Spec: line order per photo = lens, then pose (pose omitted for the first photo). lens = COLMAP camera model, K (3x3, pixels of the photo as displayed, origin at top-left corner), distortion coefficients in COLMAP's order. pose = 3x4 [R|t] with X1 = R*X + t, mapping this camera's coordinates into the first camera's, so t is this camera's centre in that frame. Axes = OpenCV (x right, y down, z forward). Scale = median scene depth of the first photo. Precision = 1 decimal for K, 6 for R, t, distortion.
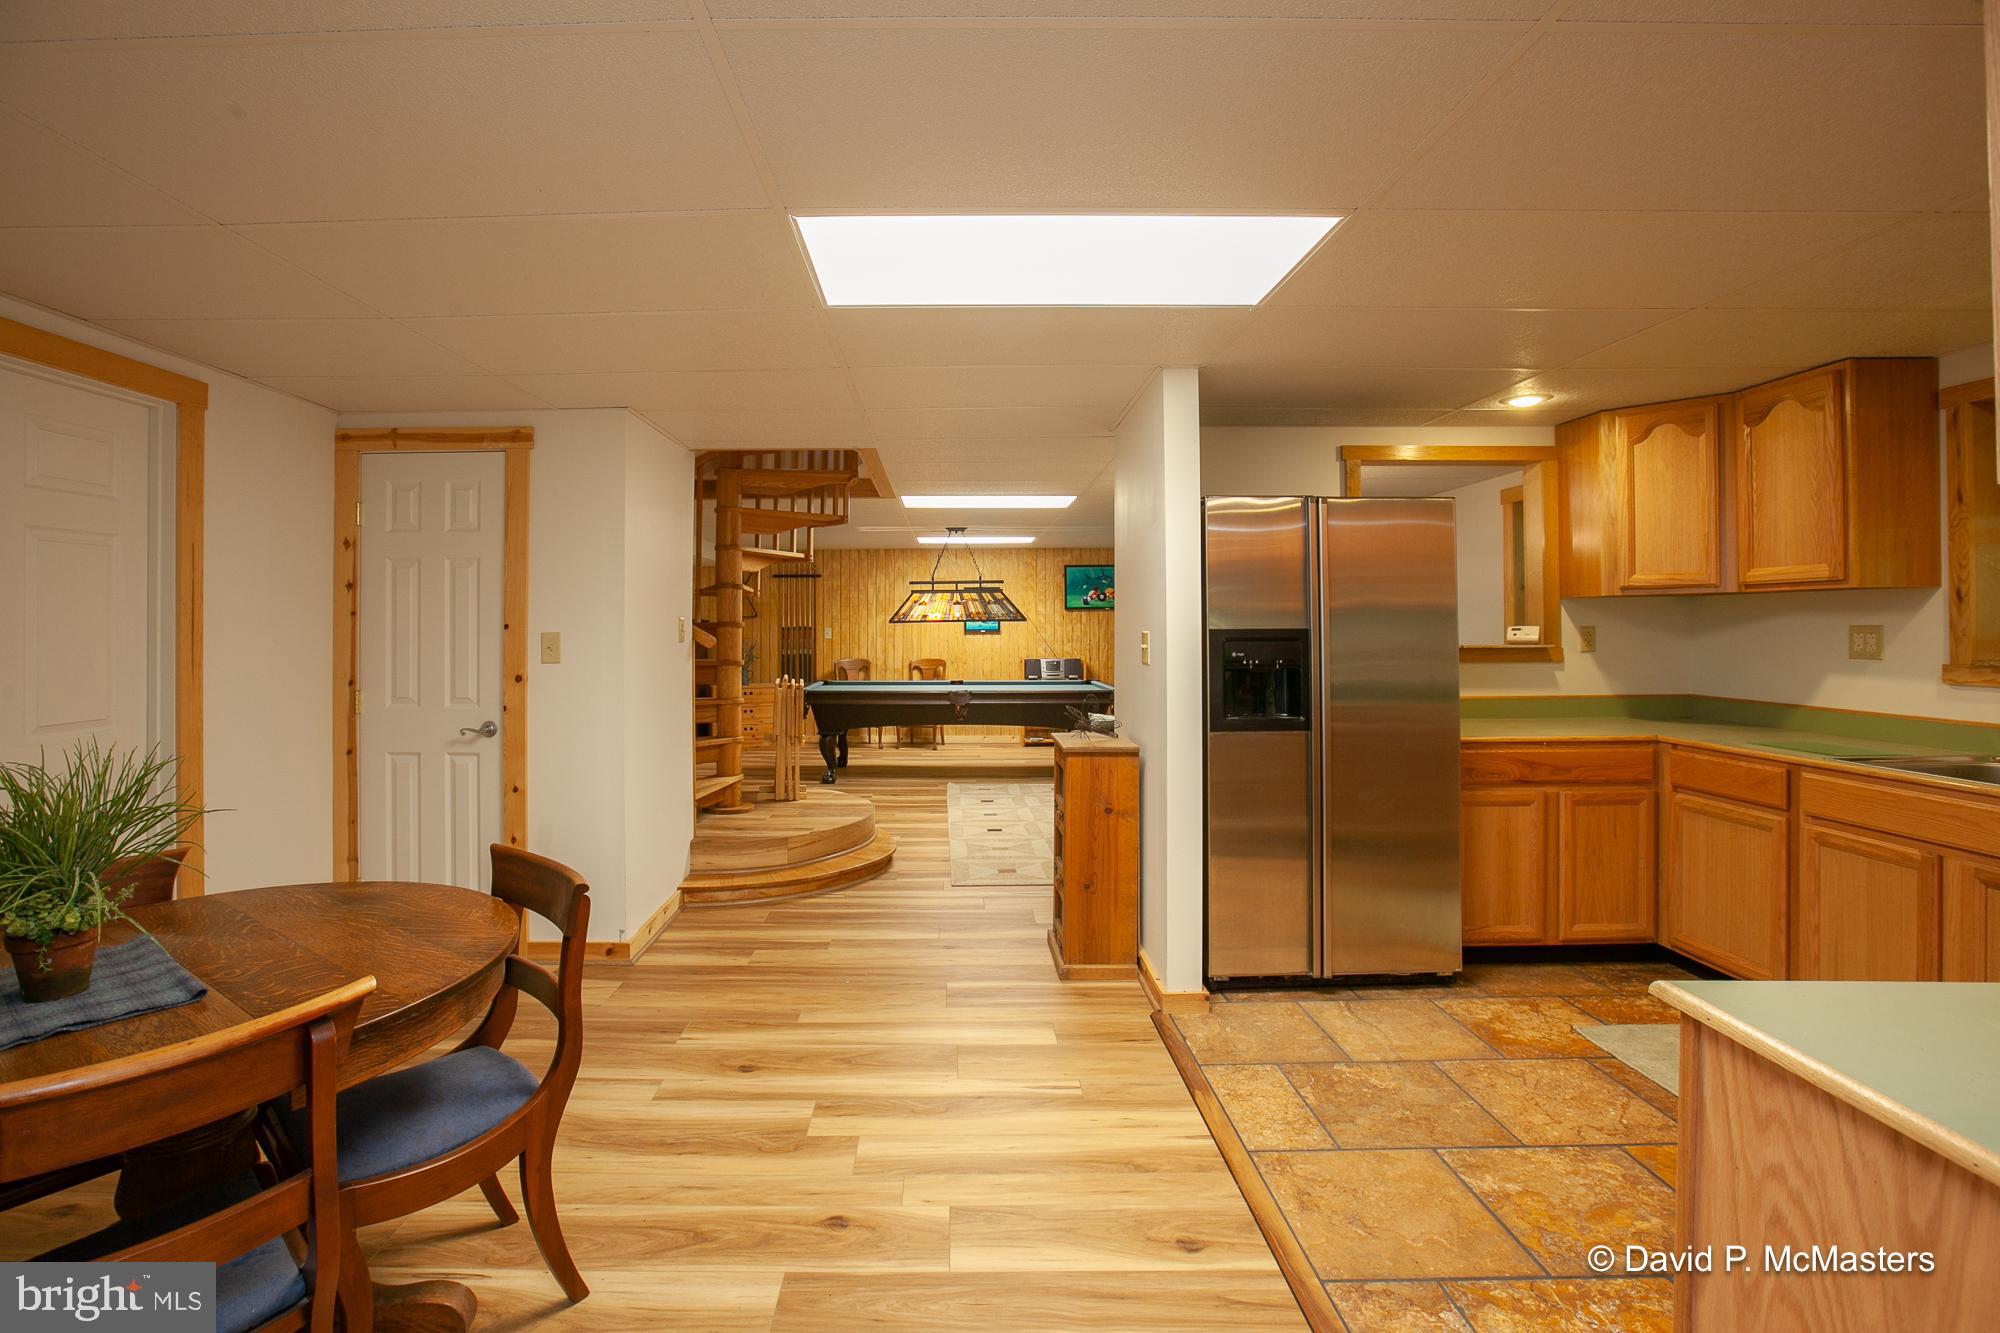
lens RADIAL K [[1005.6, 0, 939.0], [0, 1005.6, 614.6], [0, 0, 1]] dist [0.001018, 0.000216]
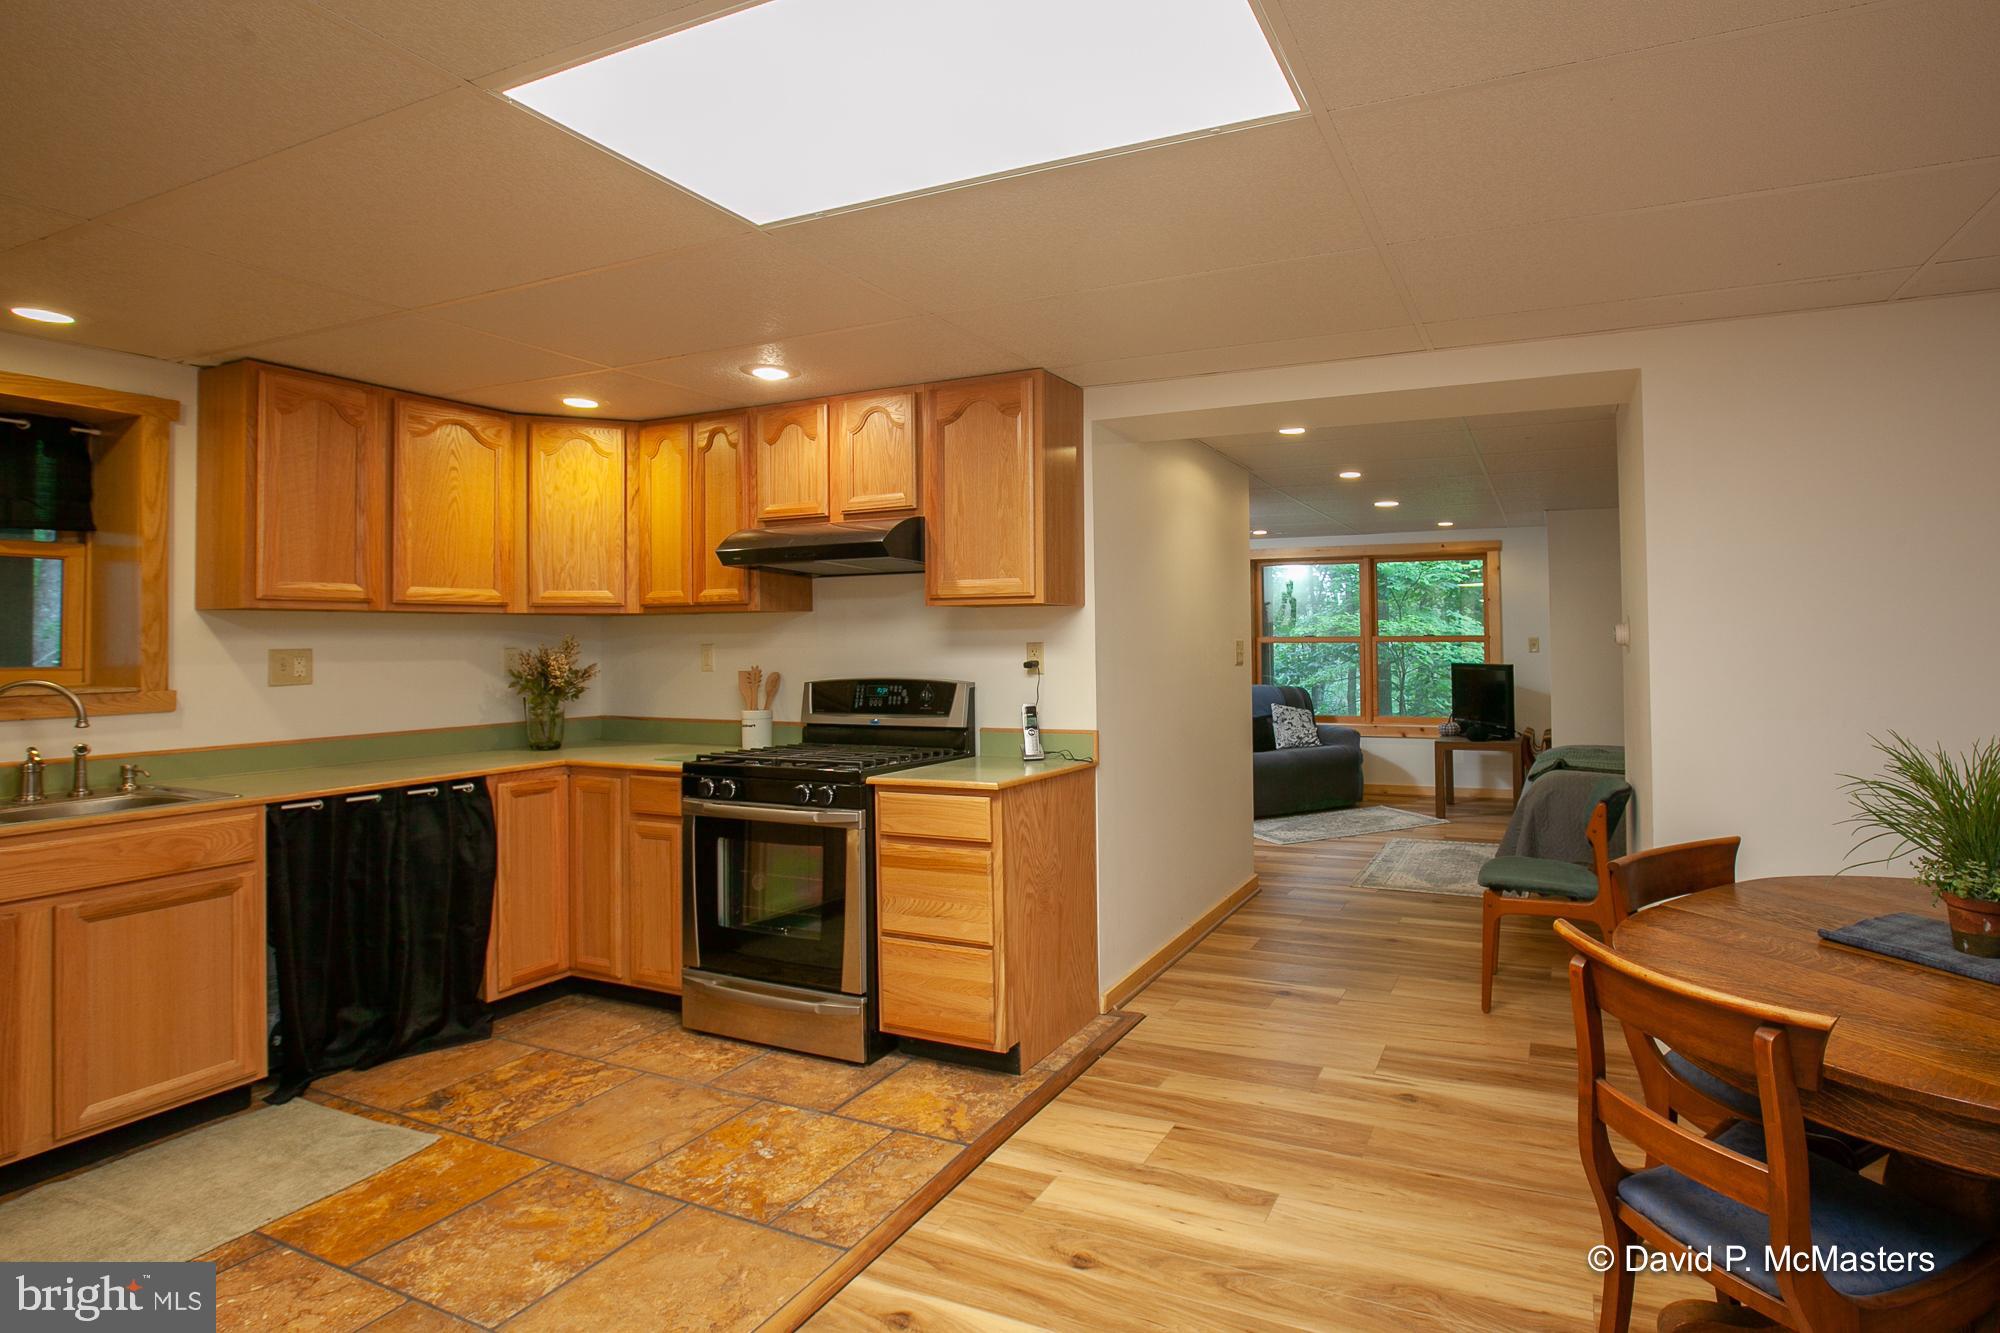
lens RADIAL K [[927.1, 0, 1174.9], [0, 927.1, 628.0], [0, 0, 1]] dist [0.003658, 0.005498]
pose [[-0.932126, 0.019216, 0.361624, -0.129519], [0.012260, 0.999693, -0.021520, 0.010020], [-0.361927, -0.015626, -0.932075, 0.740884]]
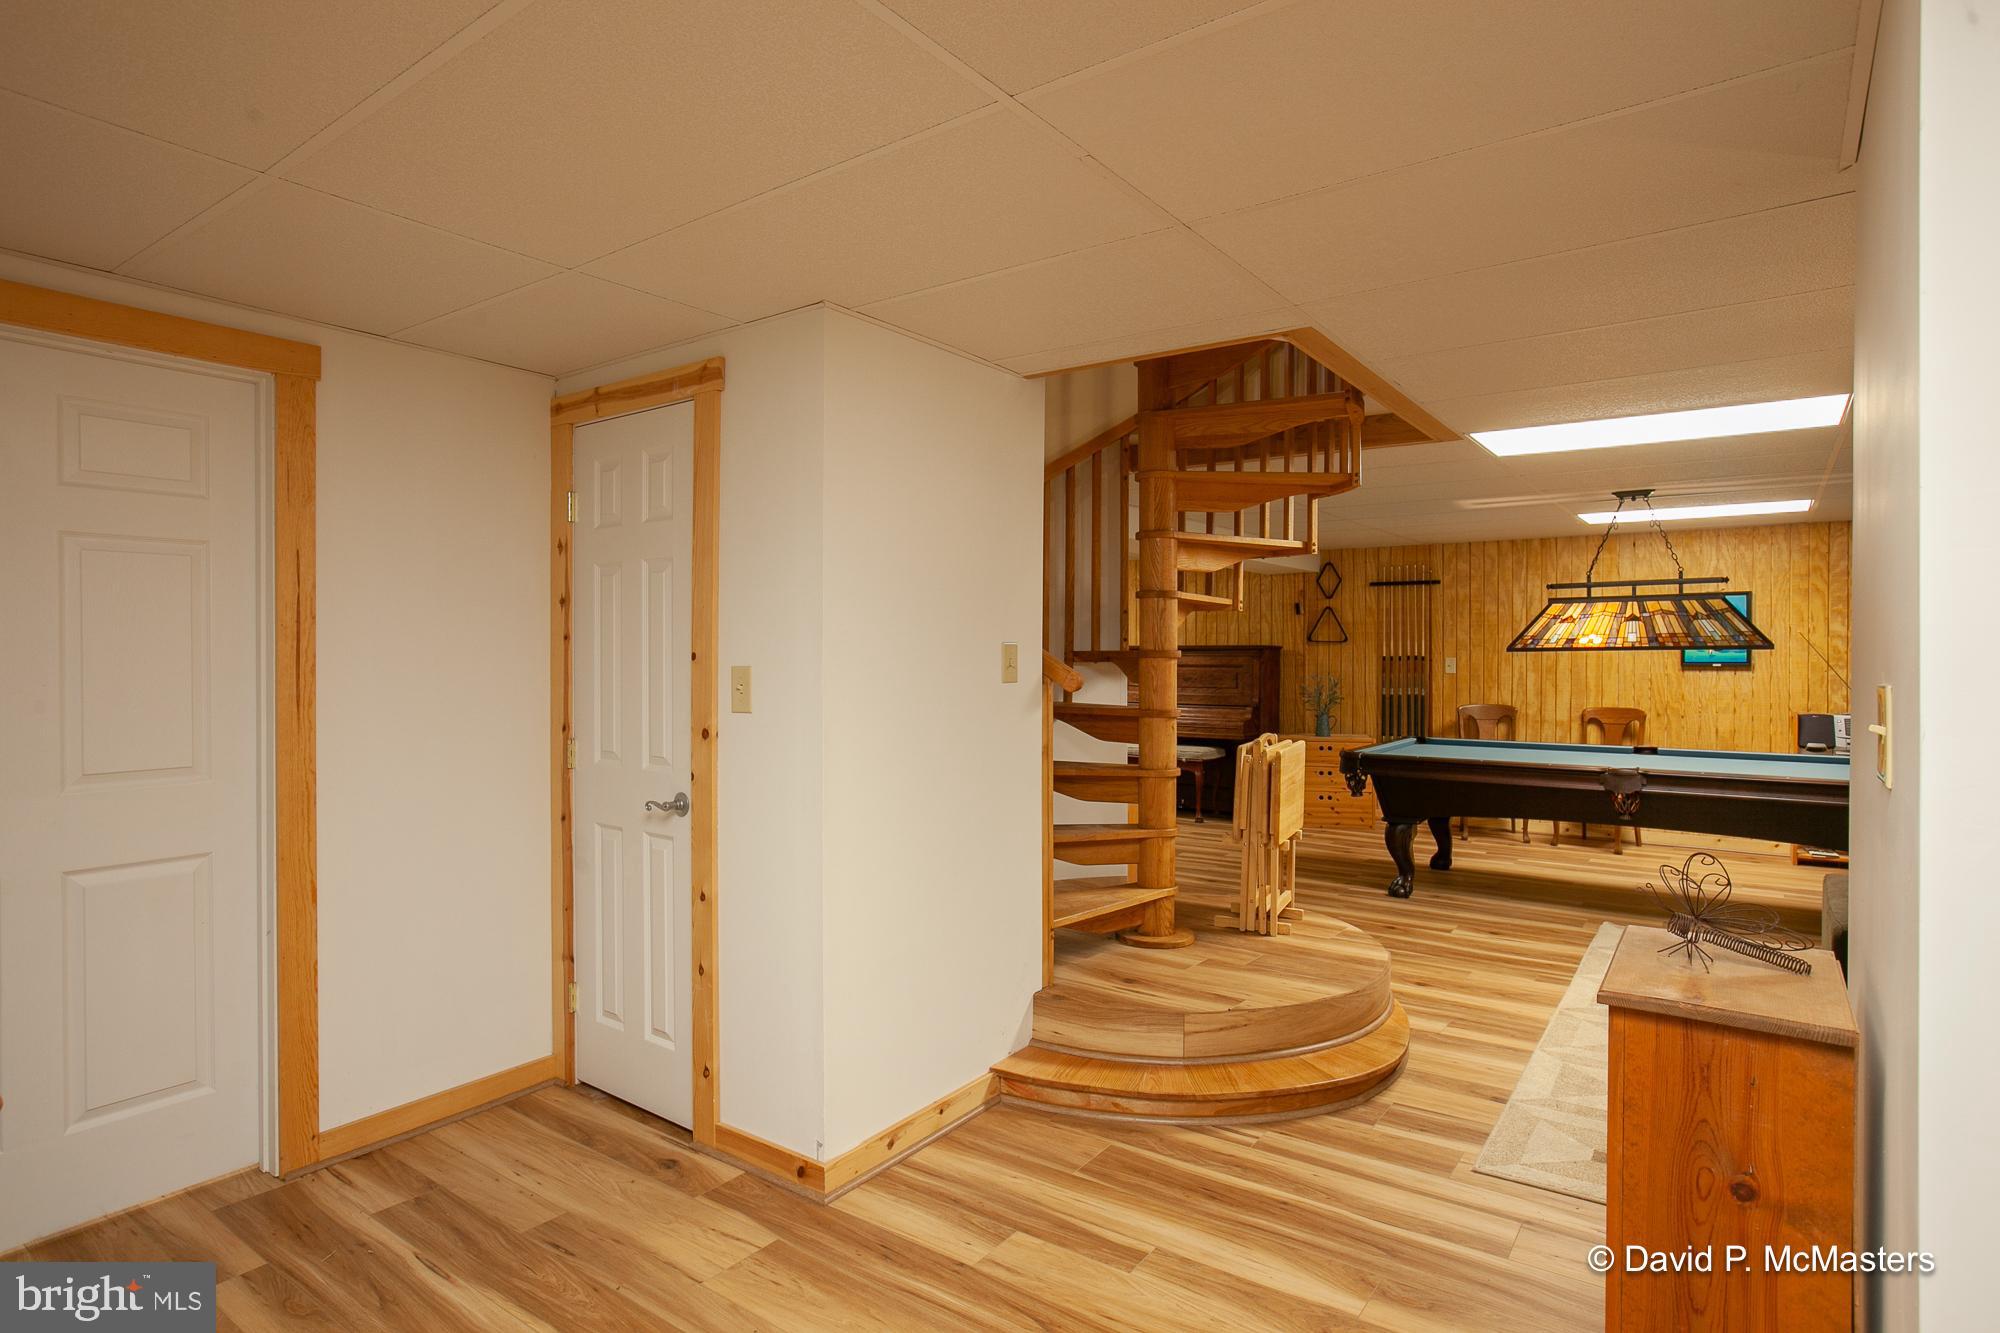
lens RADIAL K [[1061.2, 0, 1042.0], [0, 1061.2, 654.2], [0, 0, 1]] dist [-0.029903, 0.006627]
pose [[0.814124, 0.006584, -0.580654, 0.130209], [0.001648, 0.999906, 0.013648, 0.000765], [0.580689, -0.012068, 0.814036, 0.407529]]
